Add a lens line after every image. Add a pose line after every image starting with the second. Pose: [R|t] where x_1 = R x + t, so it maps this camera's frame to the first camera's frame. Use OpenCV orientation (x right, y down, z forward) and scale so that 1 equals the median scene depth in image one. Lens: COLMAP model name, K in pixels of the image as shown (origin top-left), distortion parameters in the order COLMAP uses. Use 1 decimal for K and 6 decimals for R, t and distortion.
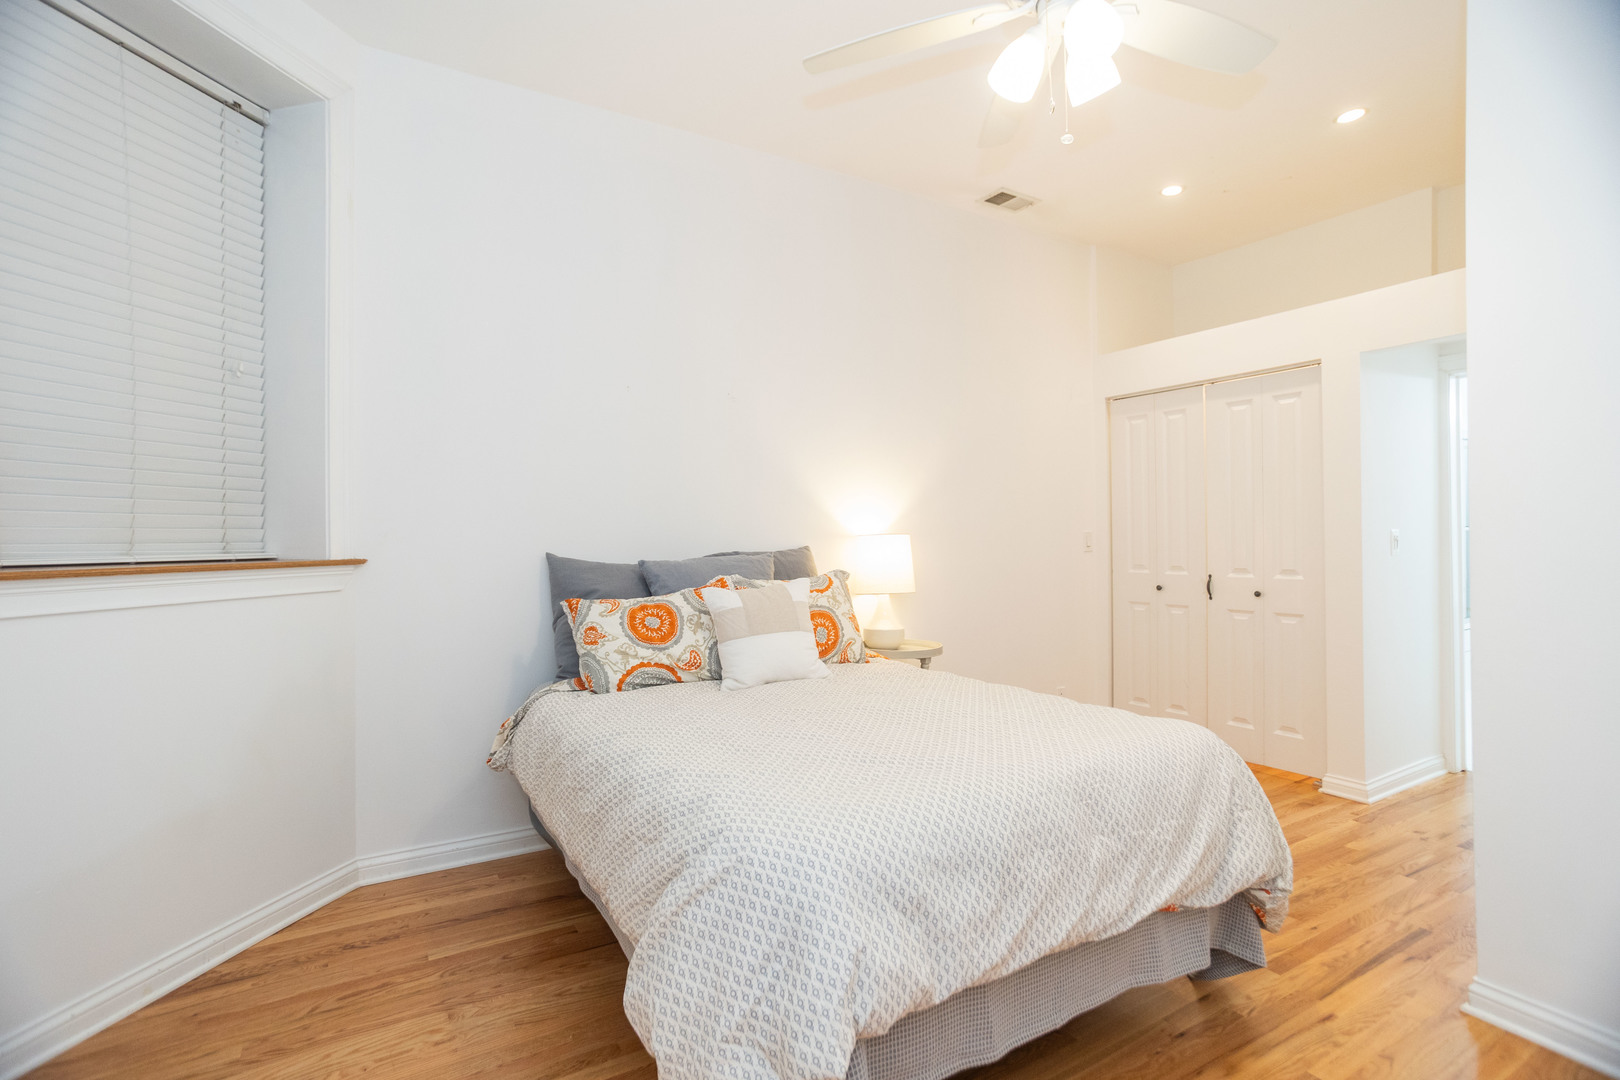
lens RADIAL K [[774.7, 0, 799.1], [0, 774.7, 544.2], [0, 0, 1]] dist [-0.058656, 0.031951]
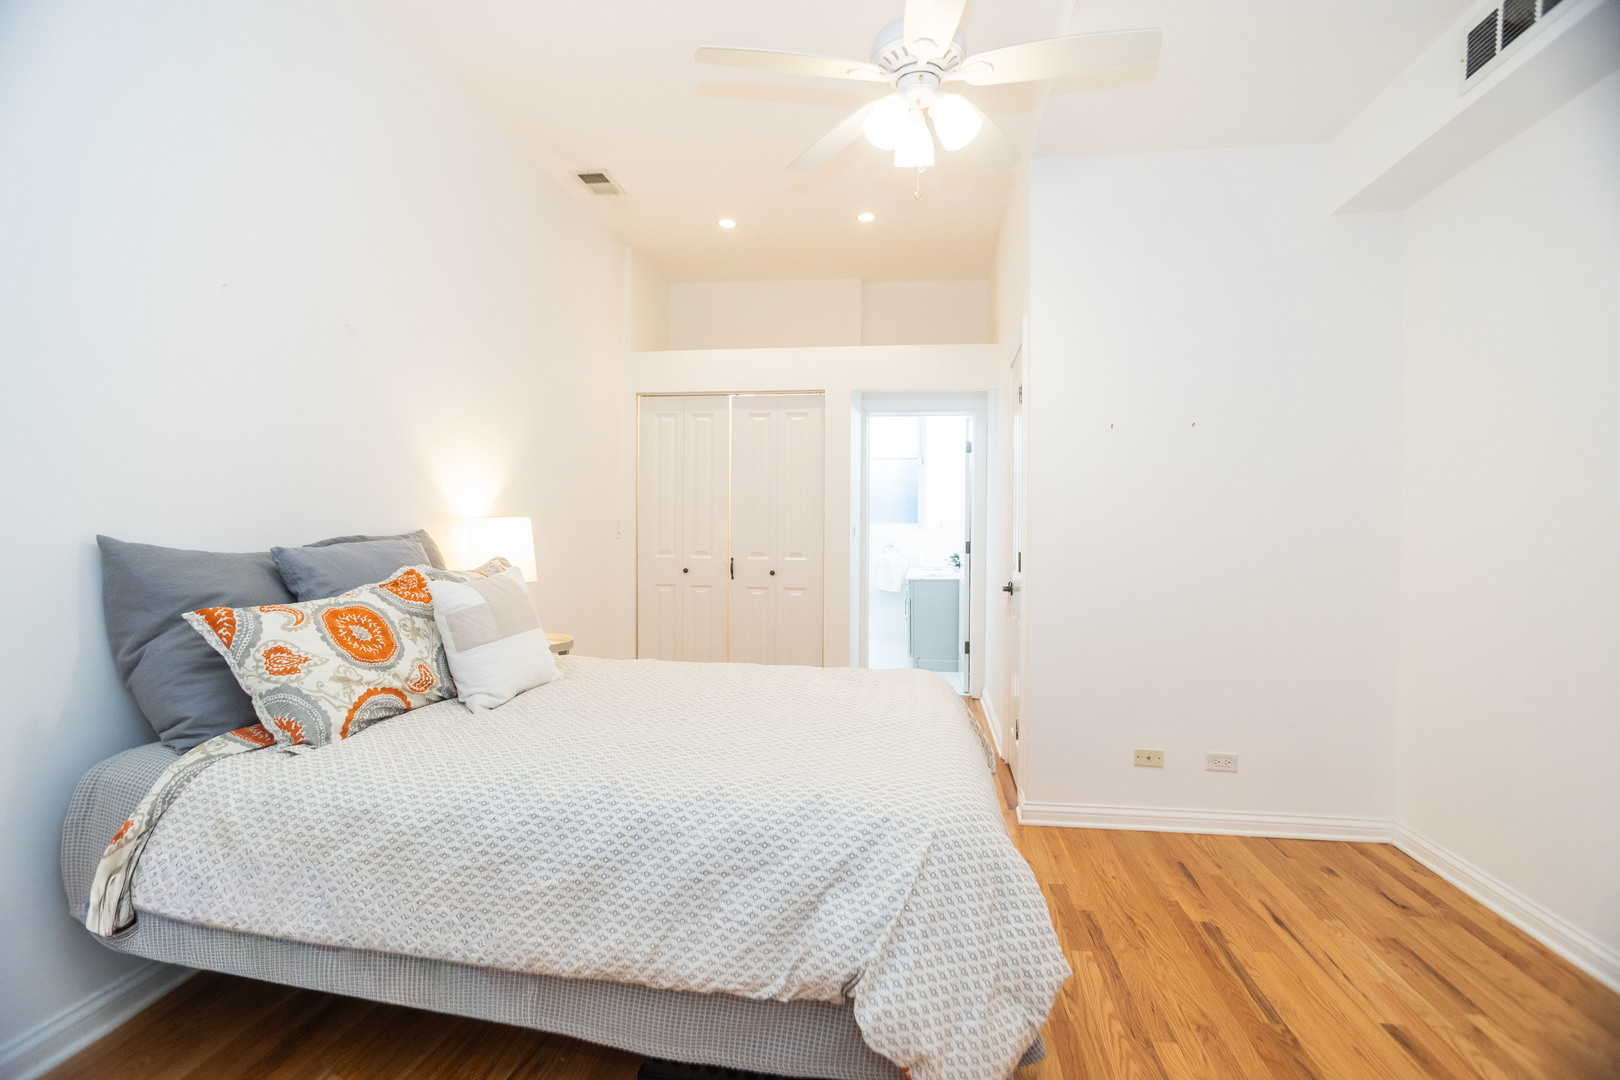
lens RADIAL K [[774.7, 0, 805.2], [0, 774.7, 536.9], [0, 0, 1]] dist [-0.058656, 0.031951]
pose [[0.640254, 0.003719, 0.768154, -0.474381], [-0.007173, 0.999974, 0.001137, 0.008776], [-0.768130, -0.006238, 0.640264, 0.238253]]
